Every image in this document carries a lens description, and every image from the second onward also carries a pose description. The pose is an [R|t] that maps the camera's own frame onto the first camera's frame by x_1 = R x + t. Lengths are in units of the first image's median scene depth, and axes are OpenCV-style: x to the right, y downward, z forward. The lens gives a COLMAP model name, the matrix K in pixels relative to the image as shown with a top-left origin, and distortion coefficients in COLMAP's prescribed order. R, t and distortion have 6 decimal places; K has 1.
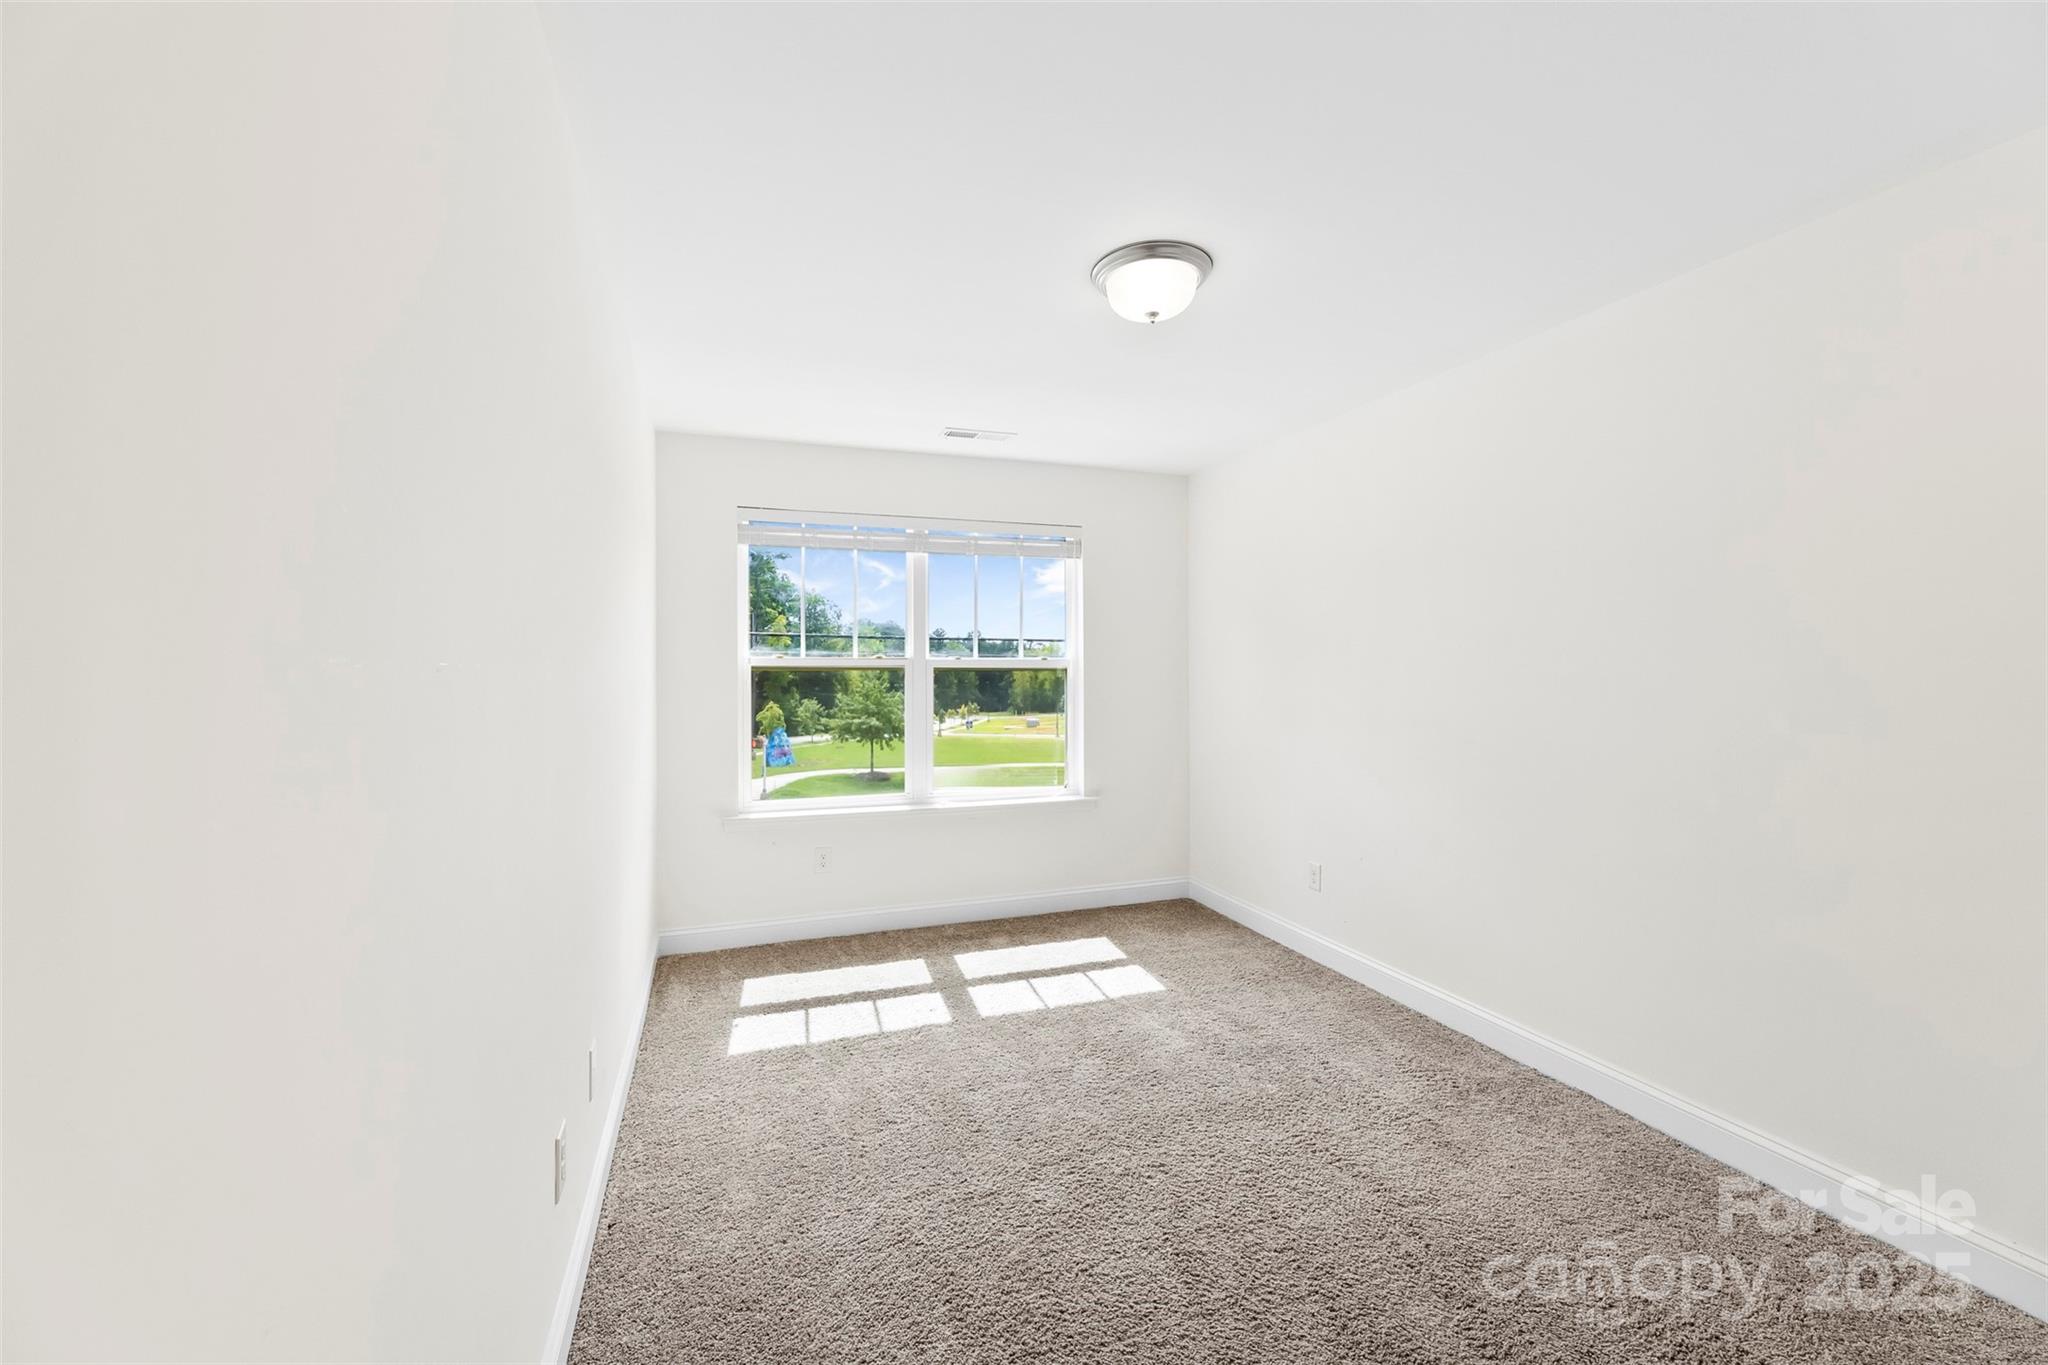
lens RADIAL K [[832.1, 0, 1020.6], [0, 832.1, 668.1], [0, 0, 1]] dist [0.000825, -0.000103]
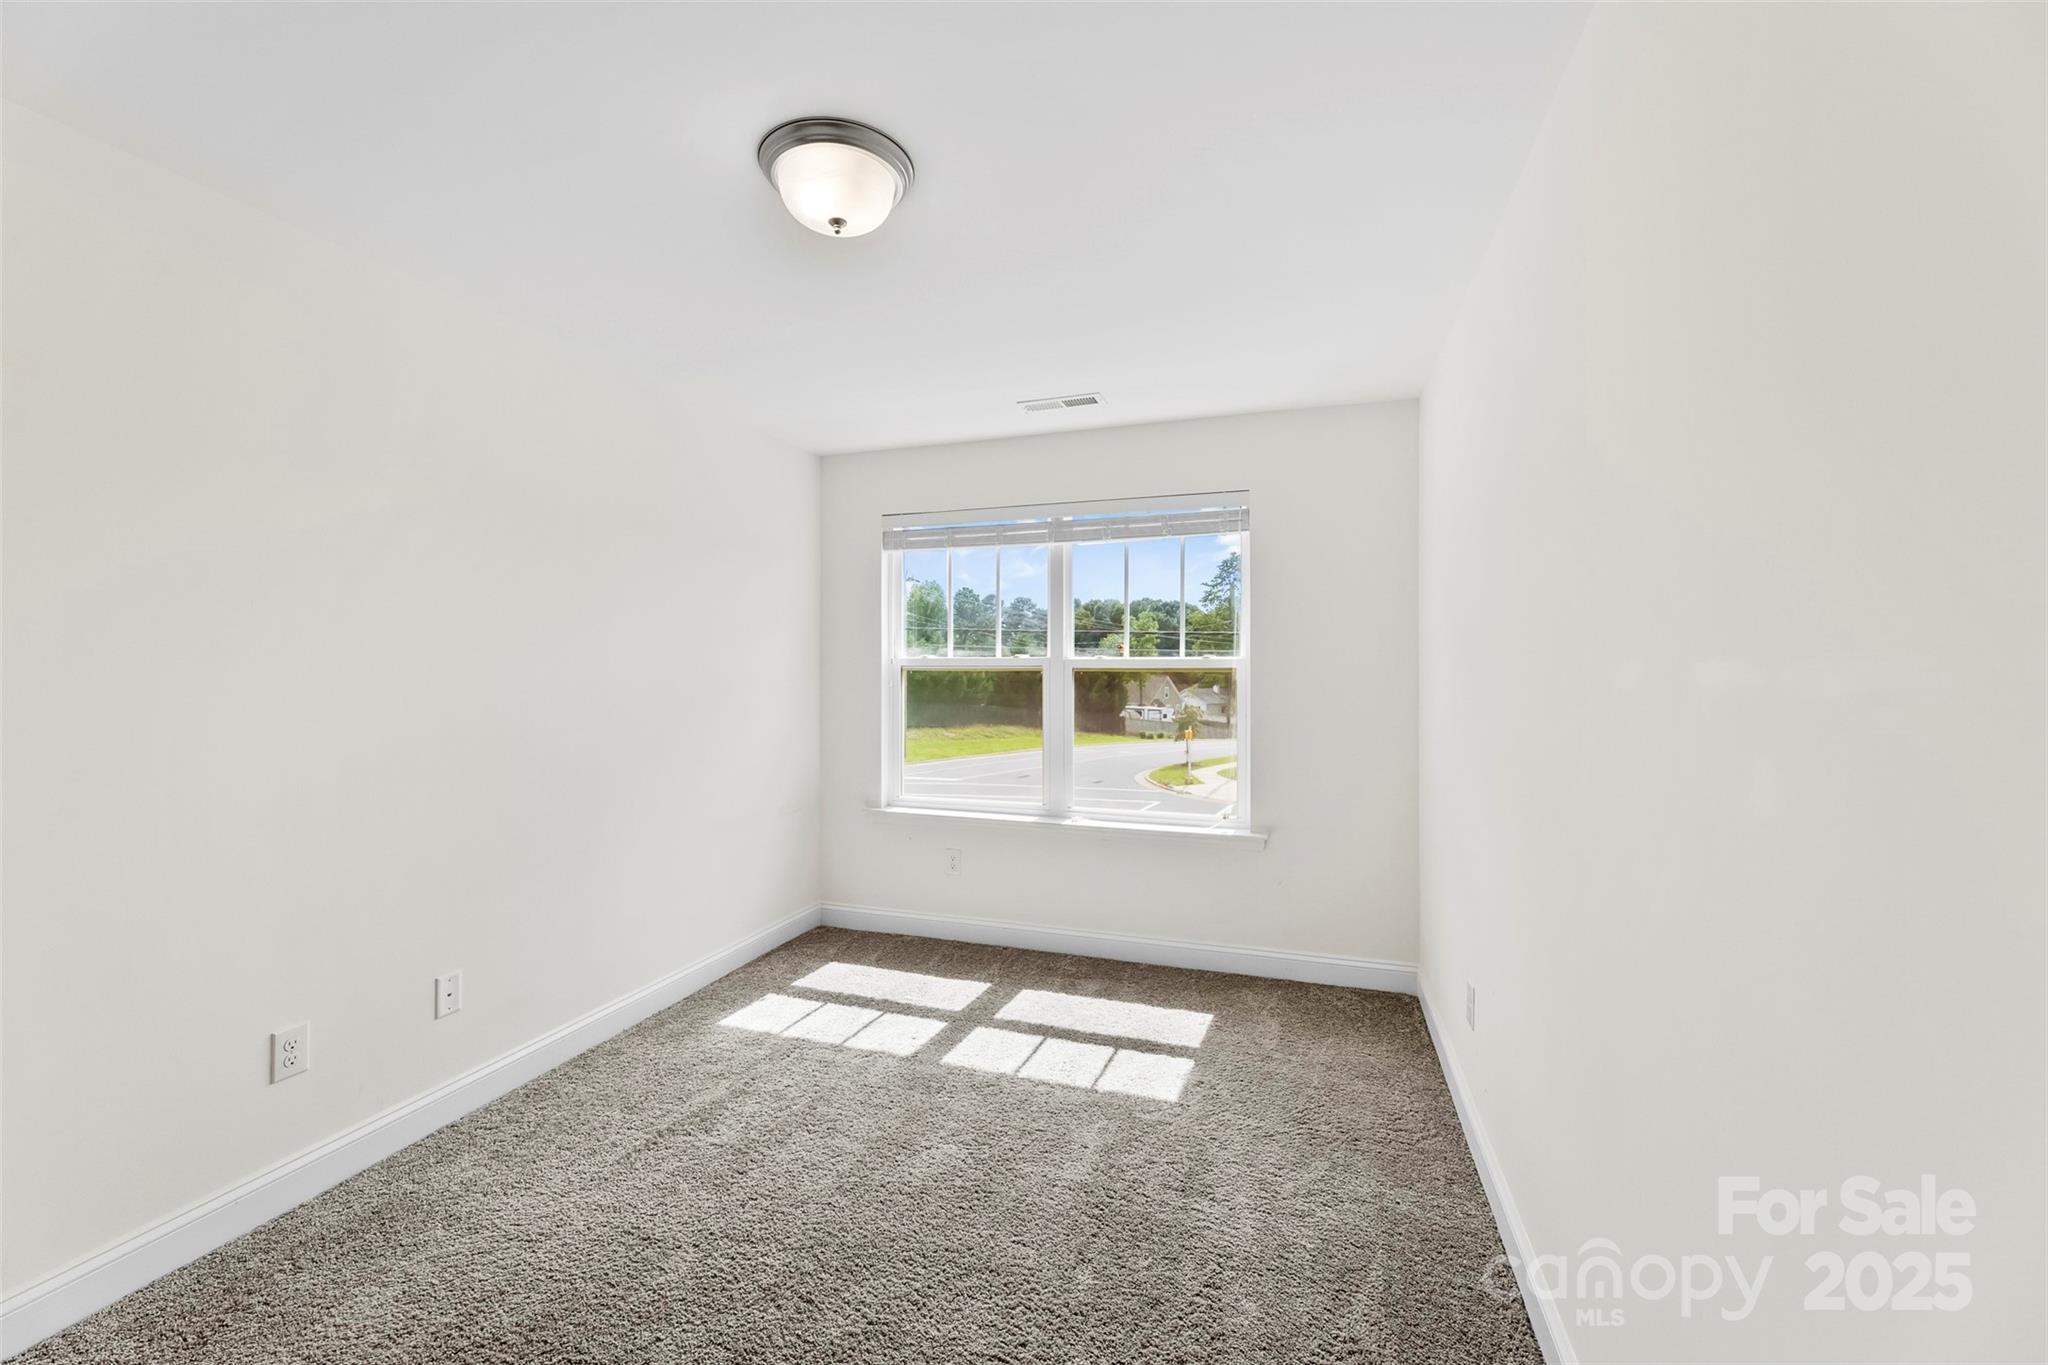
lens RADIAL K [[832.1, 0, 1020.6], [0, 832.1, 668.1], [0, 0, 1]] dist [0.000825, -0.000103]
pose [[0.781838, 0.005422, -0.623458, 0.447960], [-0.004745, 0.999985, 0.002746, -0.003129], [0.623463, 0.000811, 0.781852, 0.279477]]
